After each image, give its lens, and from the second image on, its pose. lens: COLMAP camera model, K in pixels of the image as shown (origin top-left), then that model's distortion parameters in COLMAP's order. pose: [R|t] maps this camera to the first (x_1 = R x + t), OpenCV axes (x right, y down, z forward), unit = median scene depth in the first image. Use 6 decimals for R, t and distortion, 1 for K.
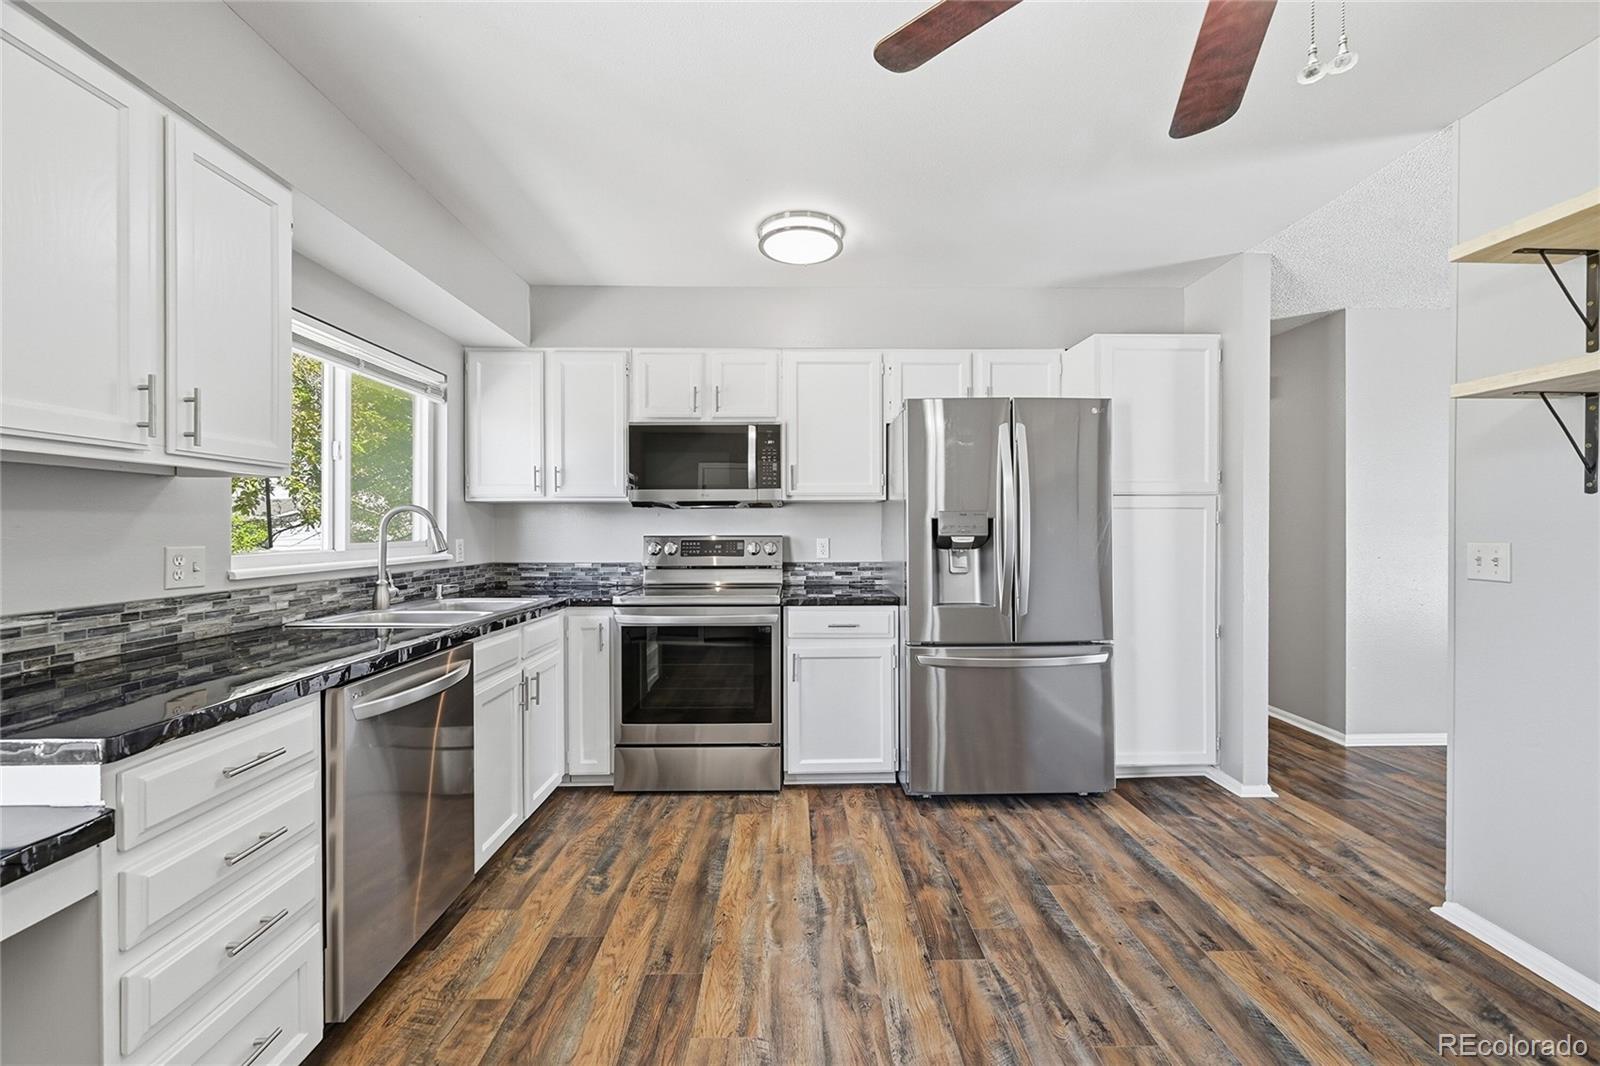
lens RADIAL K [[642.9, 0, 802.1], [0, 642.9, 529.0], [0, 0, 1]] dist [-0.001832, 0.000602]
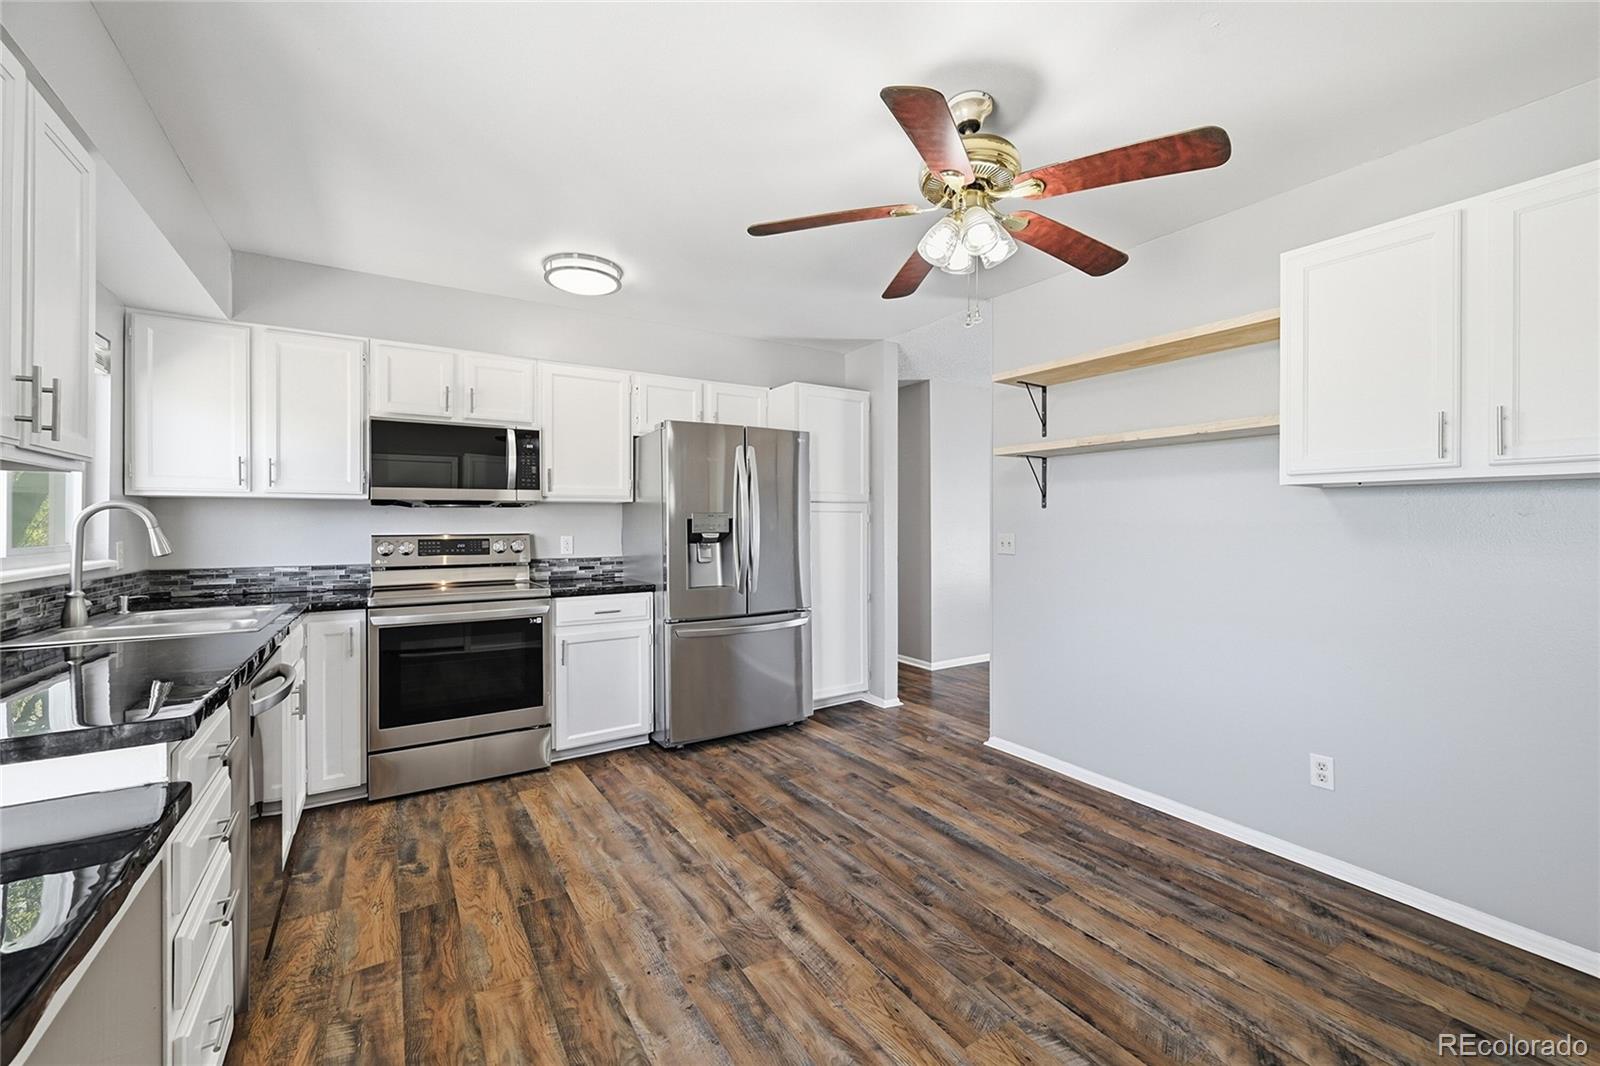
lens RADIAL K [[654.9, 0, 805.5], [0, 654.9, 519.2], [0, 0, 1]] dist [-0.001241, -0.000146]
pose [[0.850504, 0.002499, 0.525962, -0.334425], [0.003328, 0.999943, -0.010133, -0.002080], [-0.525958, 0.010369, 0.850448, -0.239838]]
